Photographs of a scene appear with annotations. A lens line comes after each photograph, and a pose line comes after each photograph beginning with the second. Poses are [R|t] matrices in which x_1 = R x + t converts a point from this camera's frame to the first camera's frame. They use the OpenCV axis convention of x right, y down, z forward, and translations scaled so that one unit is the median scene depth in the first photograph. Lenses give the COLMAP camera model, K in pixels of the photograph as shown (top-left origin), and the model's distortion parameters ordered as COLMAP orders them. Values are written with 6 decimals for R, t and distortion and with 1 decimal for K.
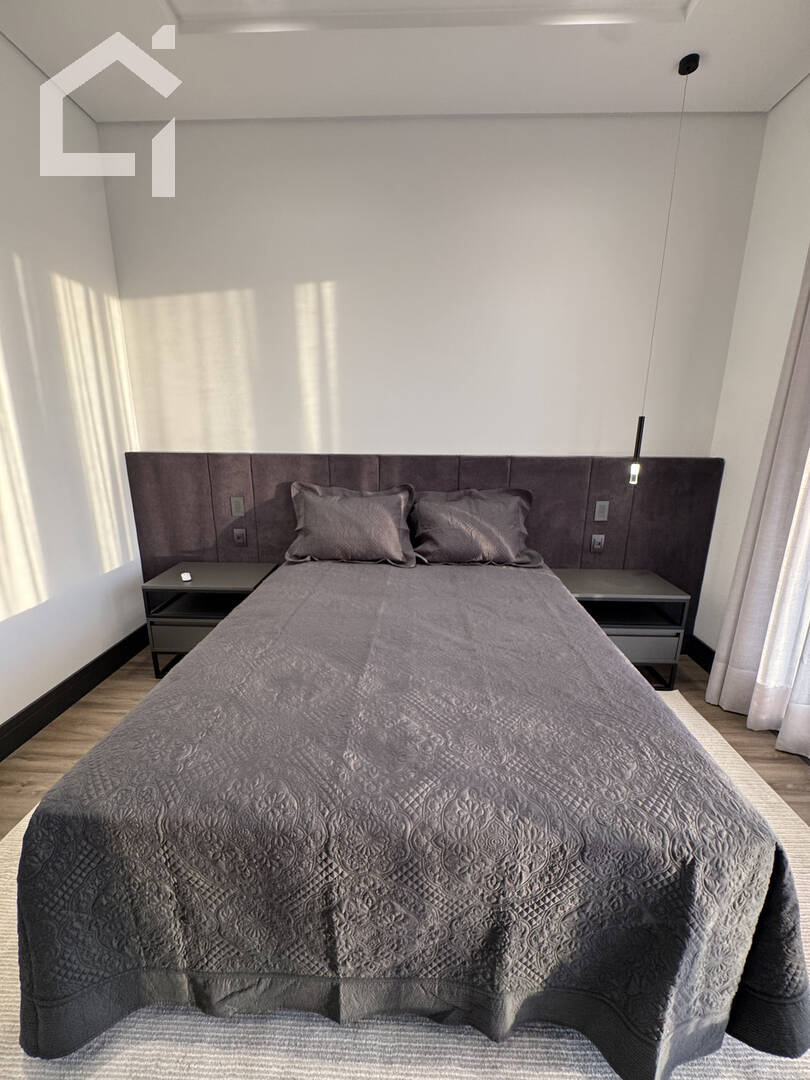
lens RADIAL K [[430.2, 0, 405.0], [0, 430.2, 540.0], [0, 0, 1]] dist [-0.008356, 0.000076]
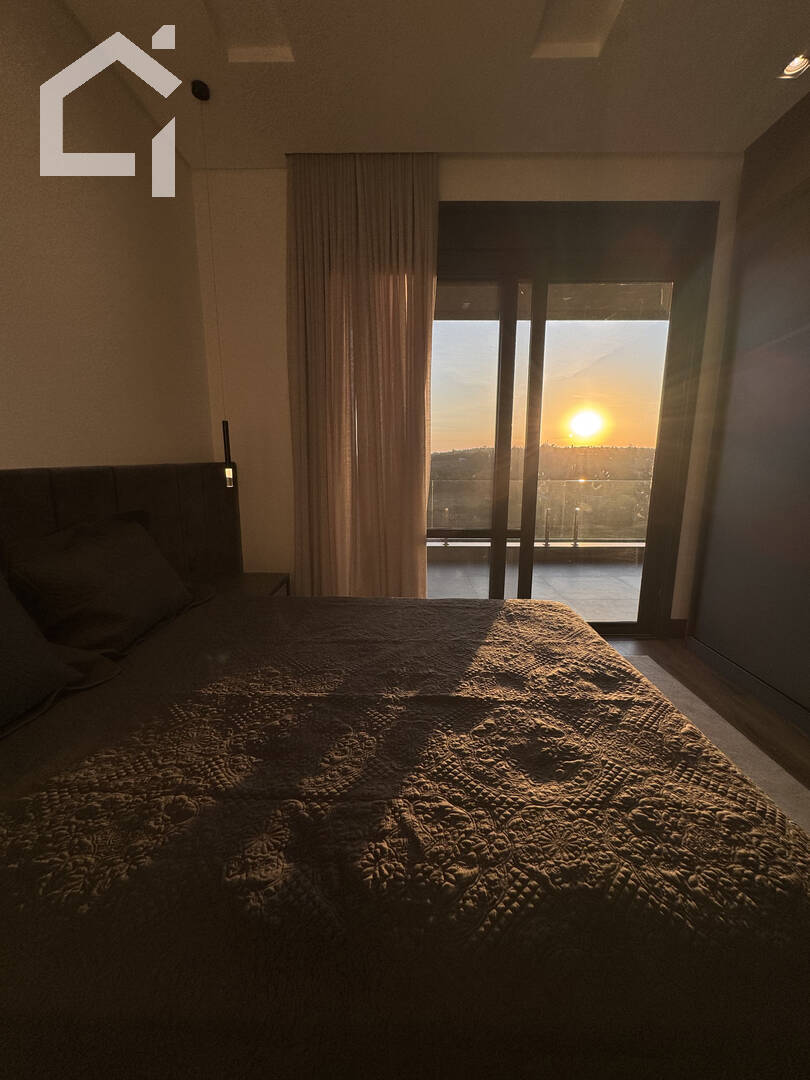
lens RADIAL K [[430.2, 0, 405.0], [0, 430.2, 540.0], [0, 0, 1]] dist [-0.008356, 0.000076]
pose [[-0.040848, -0.166041, 0.985272, -0.521587], [0.255671, 0.951529, 0.170955, -0.093103], [-0.965900, 0.258889, 0.003584, 0.703395]]
